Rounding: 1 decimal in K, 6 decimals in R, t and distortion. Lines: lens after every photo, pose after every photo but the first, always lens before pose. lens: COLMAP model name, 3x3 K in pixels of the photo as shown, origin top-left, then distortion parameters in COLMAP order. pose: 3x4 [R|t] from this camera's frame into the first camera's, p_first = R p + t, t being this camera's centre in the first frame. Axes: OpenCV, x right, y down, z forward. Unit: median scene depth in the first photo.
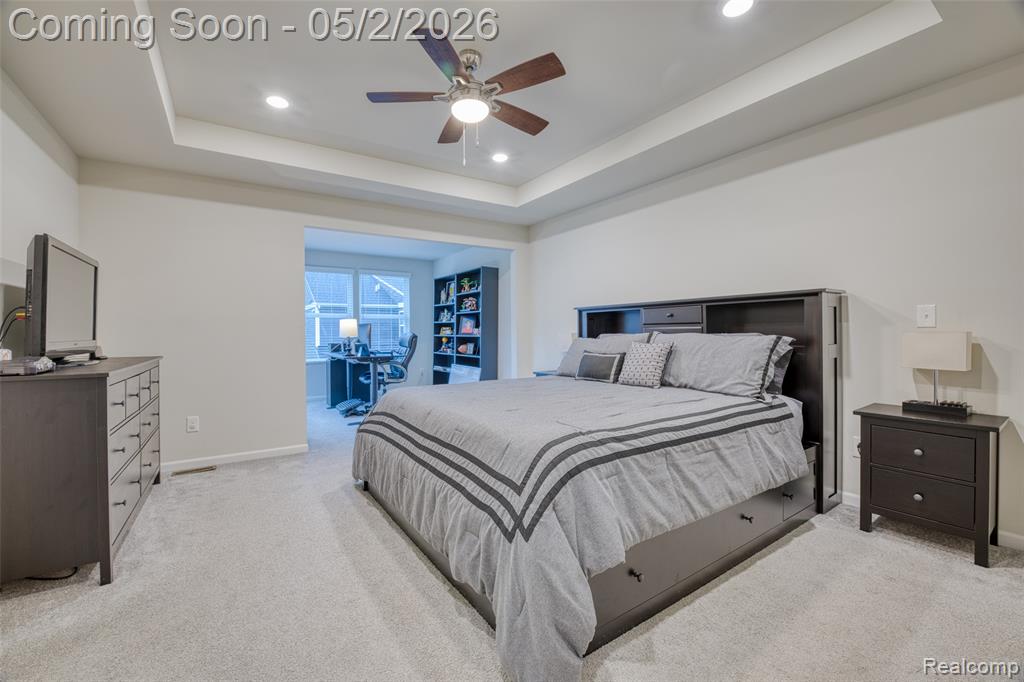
lens RADIAL K [[417.7, 0, 504.5], [0, 417.7, 334.3], [0, 0, 1]] dist [-0.022546, 0.000276]
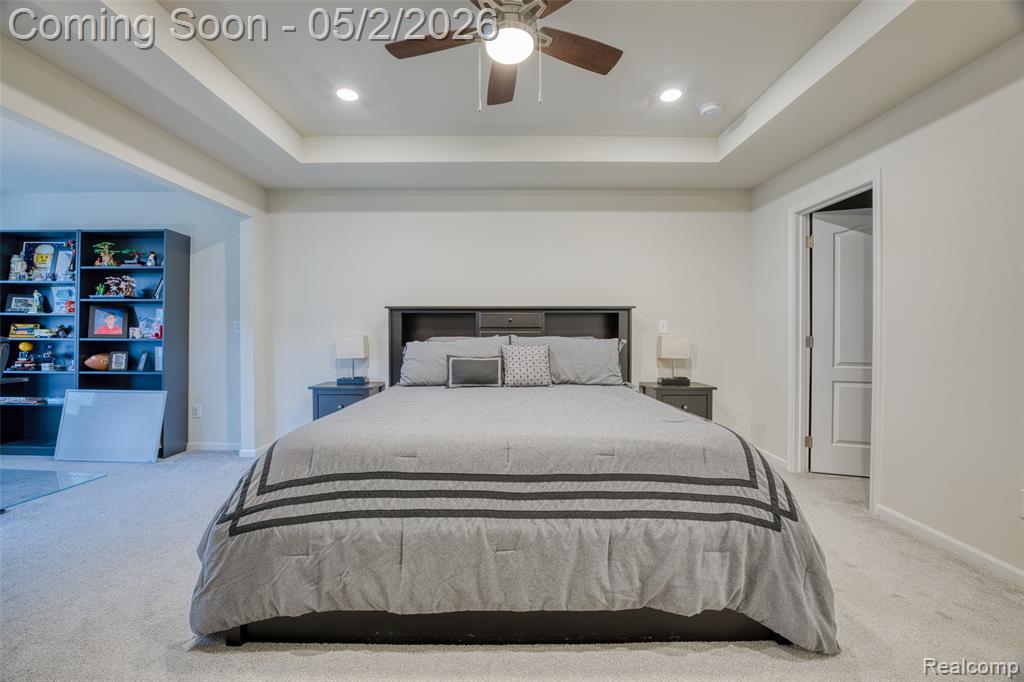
lens RADIAL K [[417.7, 0, 506.4], [0, 417.7, 339.9], [0, 0, 1]] dist [-0.022546, 0.000276]
pose [[0.555941, -0.002214, 0.831219, -0.422603], [-0.001562, 0.999992, 0.003709, 0.002144], [-0.831220, -0.003360, 0.555933, 0.335705]]
